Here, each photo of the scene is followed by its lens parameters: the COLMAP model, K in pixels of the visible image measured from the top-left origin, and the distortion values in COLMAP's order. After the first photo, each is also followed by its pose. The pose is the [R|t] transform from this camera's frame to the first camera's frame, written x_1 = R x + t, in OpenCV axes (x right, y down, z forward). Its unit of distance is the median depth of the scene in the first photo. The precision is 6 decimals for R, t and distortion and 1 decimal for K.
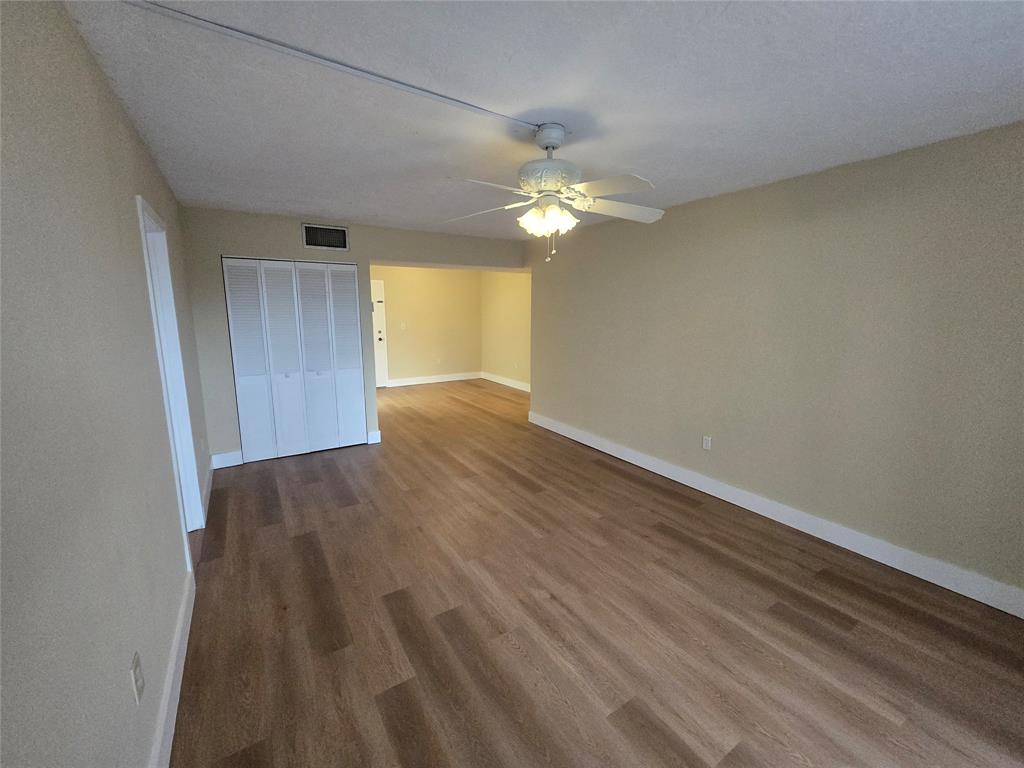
lens RADIAL K [[421.4, 0, 509.4], [0, 421.4, 379.6], [0, 0, 1]] dist [-0.000353, -0.000068]
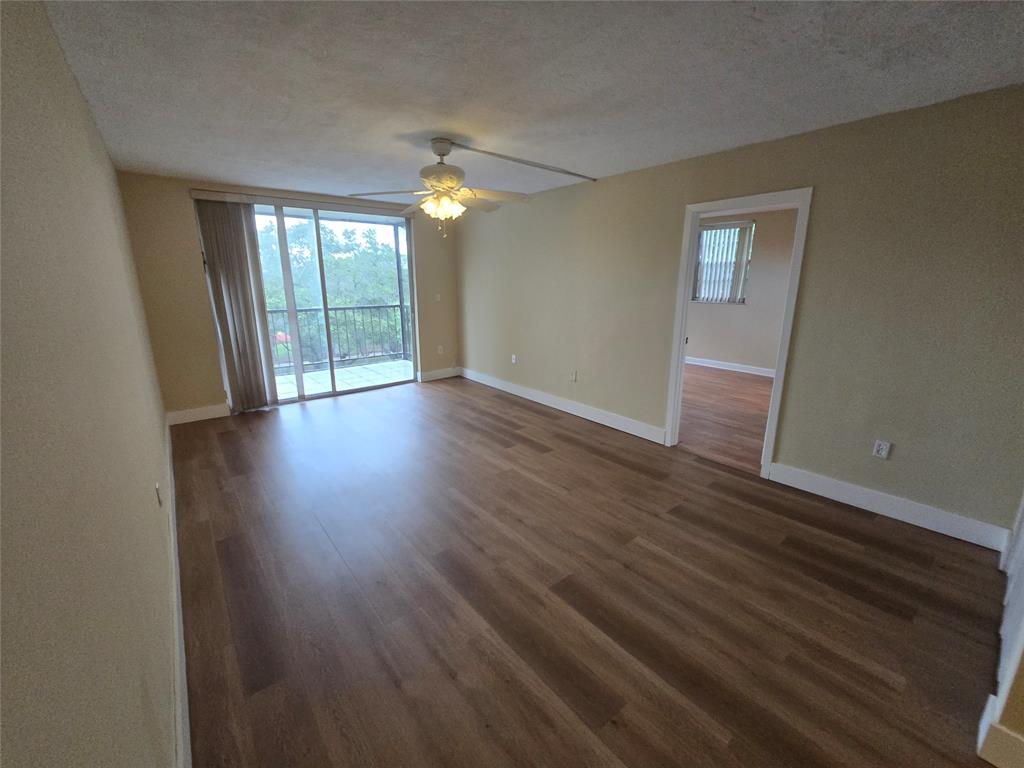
lens RADIAL K [[421.4, 0, 509.4], [0, 421.4, 379.6], [0, 0, 1]] dist [-0.000353, -0.000068]
pose [[-0.993195, 0.025052, -0.113739, 0.052398], [-0.021870, 0.919101, 0.393413, -0.390435], [0.114394, 0.393224, -0.912299, 2.402921]]
